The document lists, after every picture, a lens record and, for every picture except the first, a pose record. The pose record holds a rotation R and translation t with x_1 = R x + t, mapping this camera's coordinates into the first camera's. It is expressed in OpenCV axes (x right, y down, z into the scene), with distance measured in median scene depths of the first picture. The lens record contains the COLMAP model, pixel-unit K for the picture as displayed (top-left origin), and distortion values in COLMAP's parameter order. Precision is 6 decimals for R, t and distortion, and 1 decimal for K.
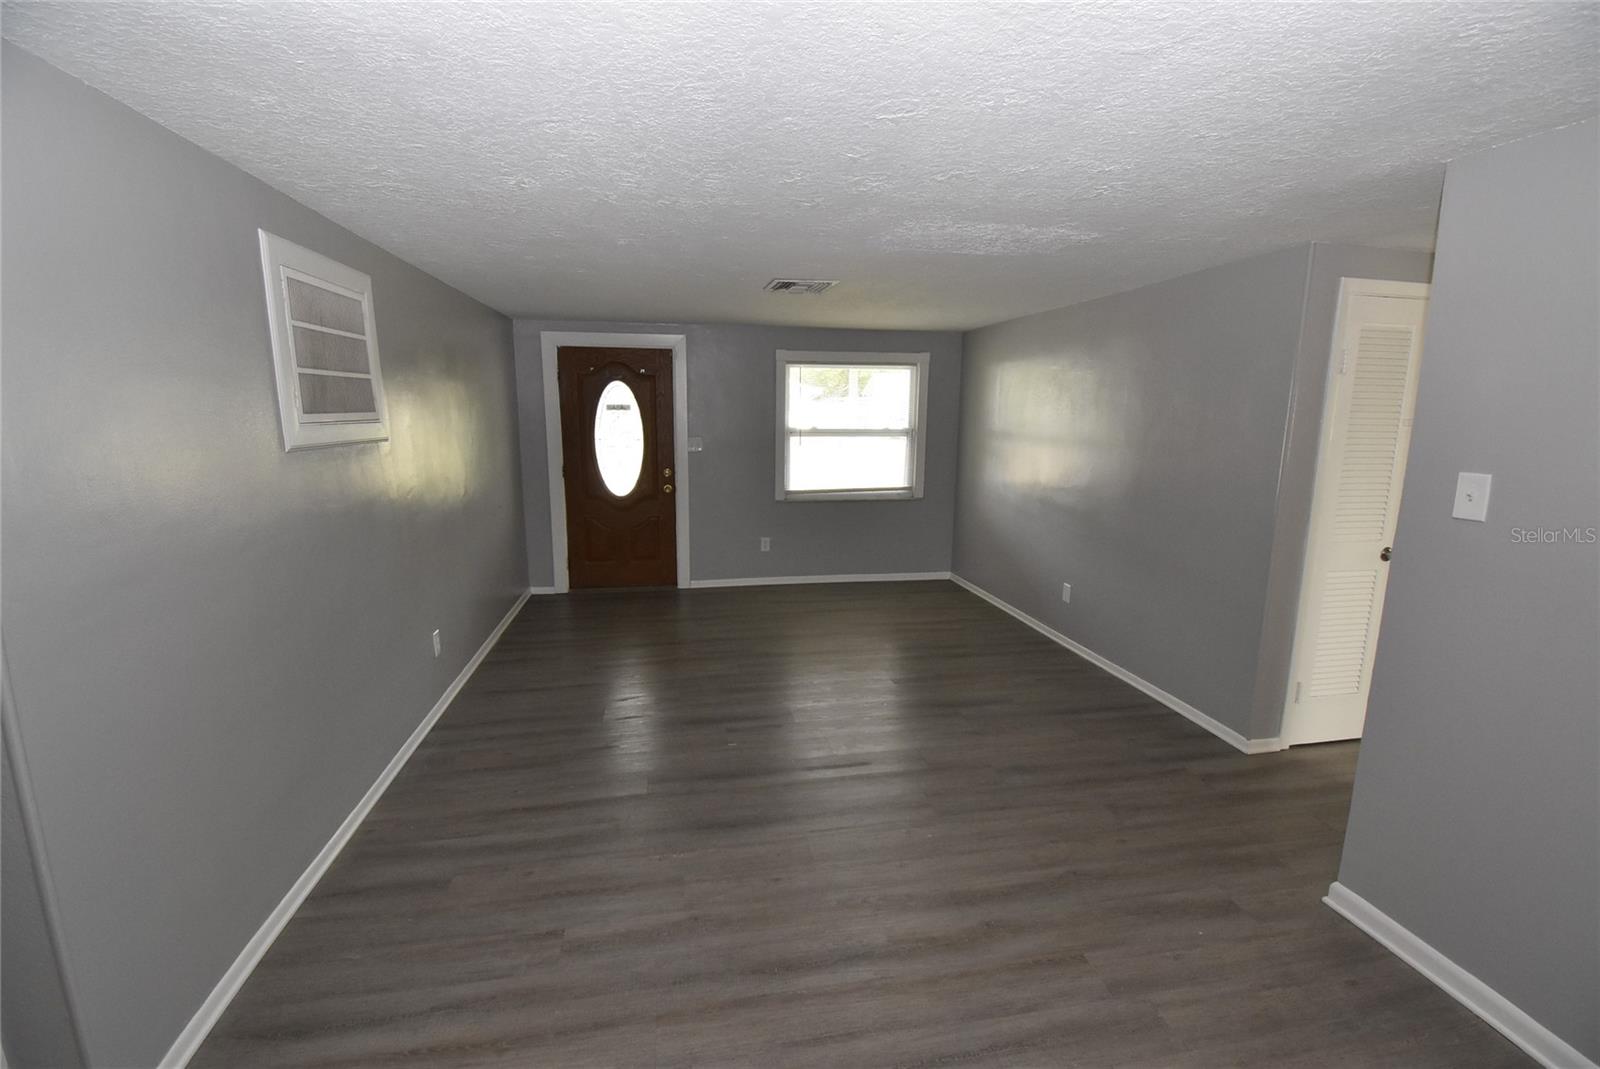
lens RADIAL K [[706.9, 0, 800.0], [0, 706.9, 534.5], [0, 0, 1]] dist [0.001293, -0.004783]
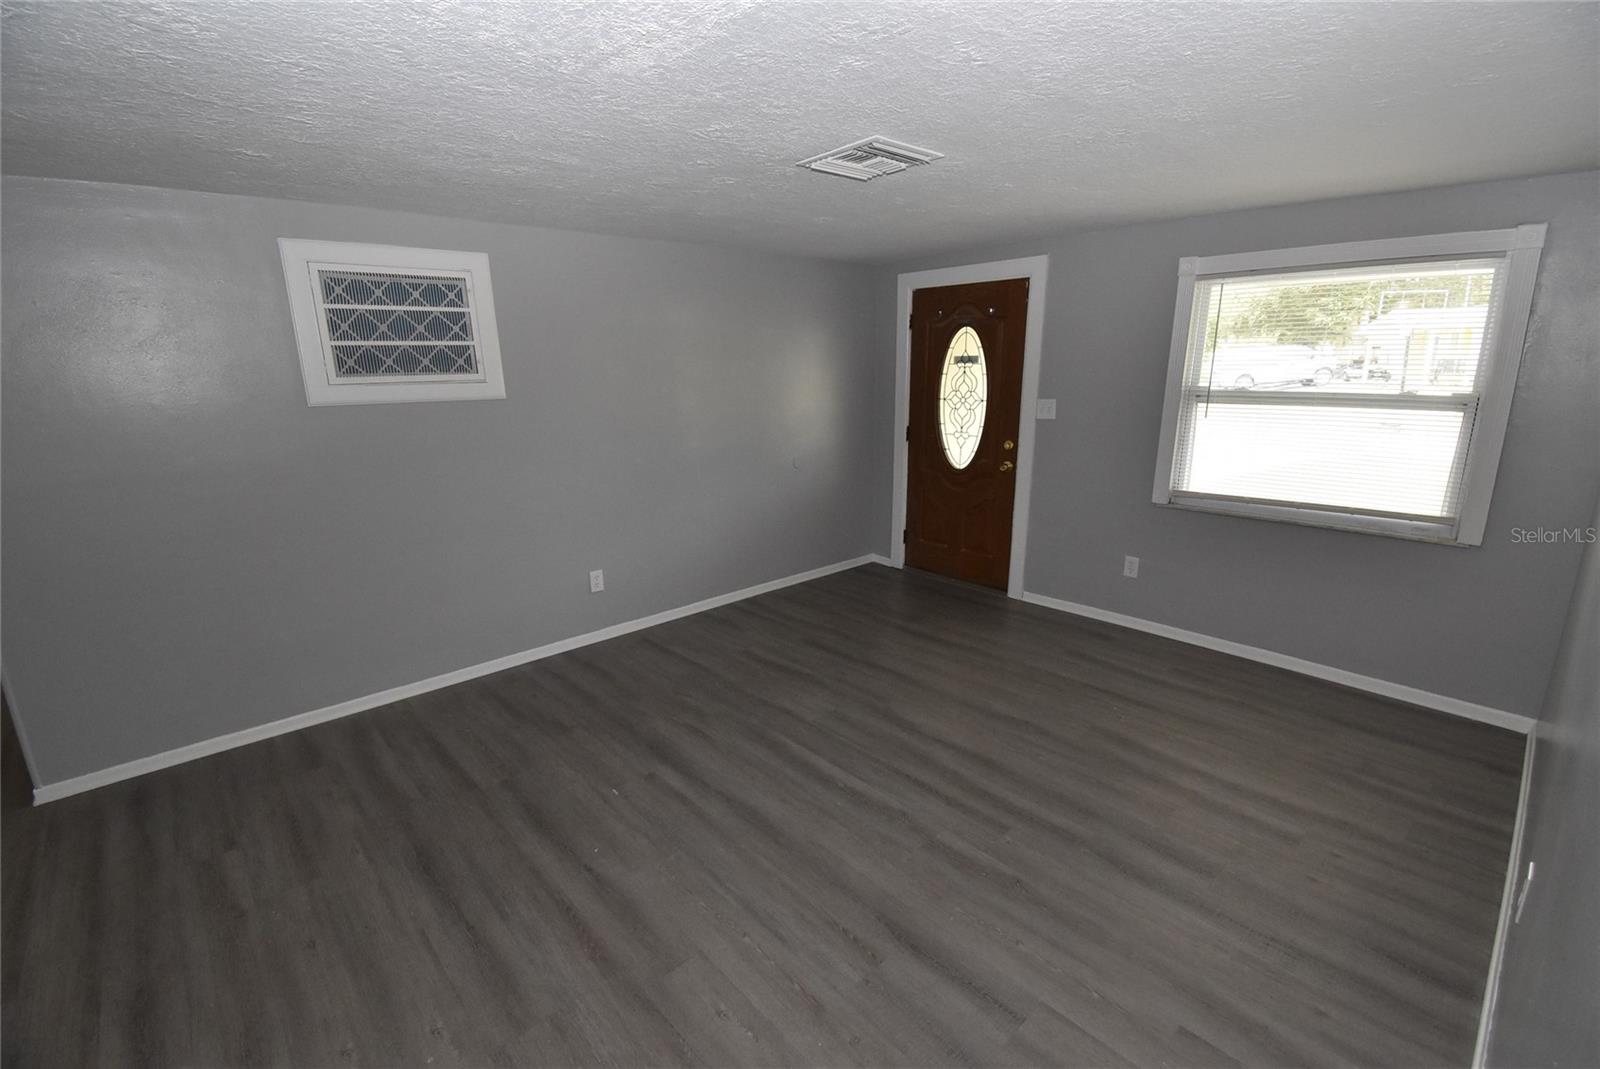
lens RADIAL K [[693.8, 0, 800.0], [0, 693.8, 534.5], [0, 0, 1]] dist [0.009080, -0.023139]
pose [[0.523655, 0.188602, -0.830792, 0.340395], [-0.129708, 0.981468, 0.141052, -0.070442], [0.841999, 0.033898, 0.538414, 0.416062]]
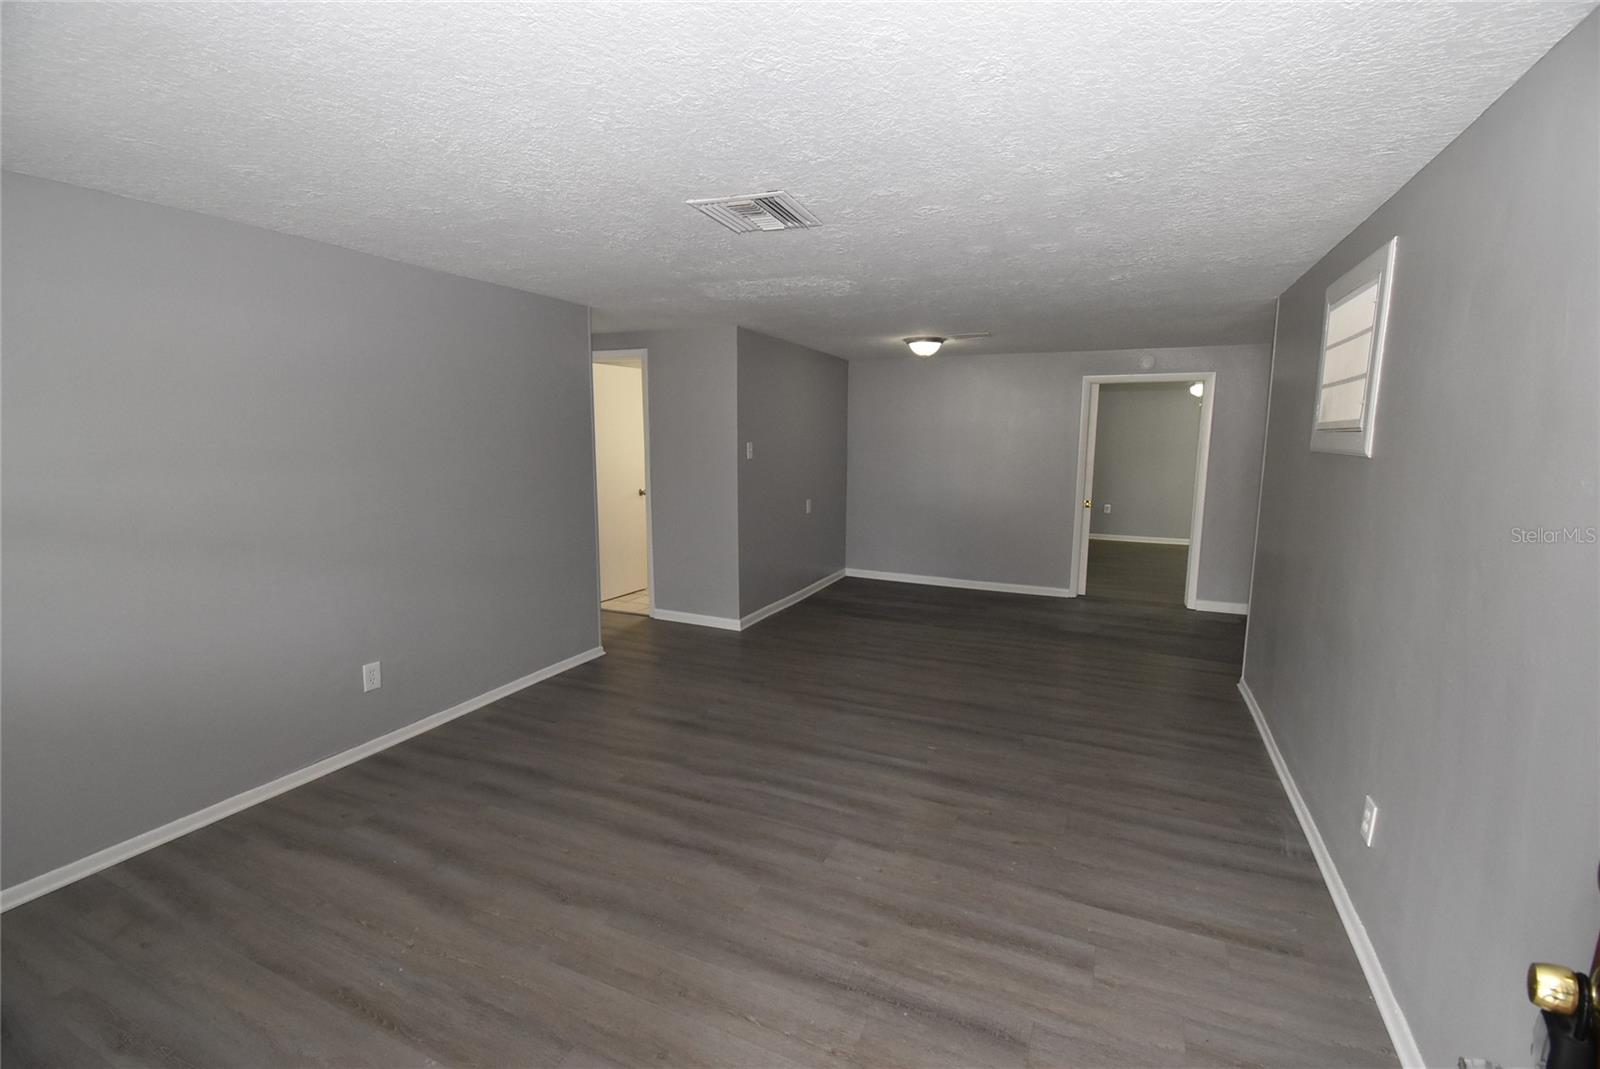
lens RADIAL K [[706.9, 0, 800.0], [0, 706.9, 534.5], [0, 0, 1]] dist [0.001293, -0.004783]
pose [[-0.819074, -0.087586, 0.566962, -0.272287], [0.092369, 0.955248, 0.281013, -0.162967], [-0.566203, 0.282540, -0.774329, 1.005515]]
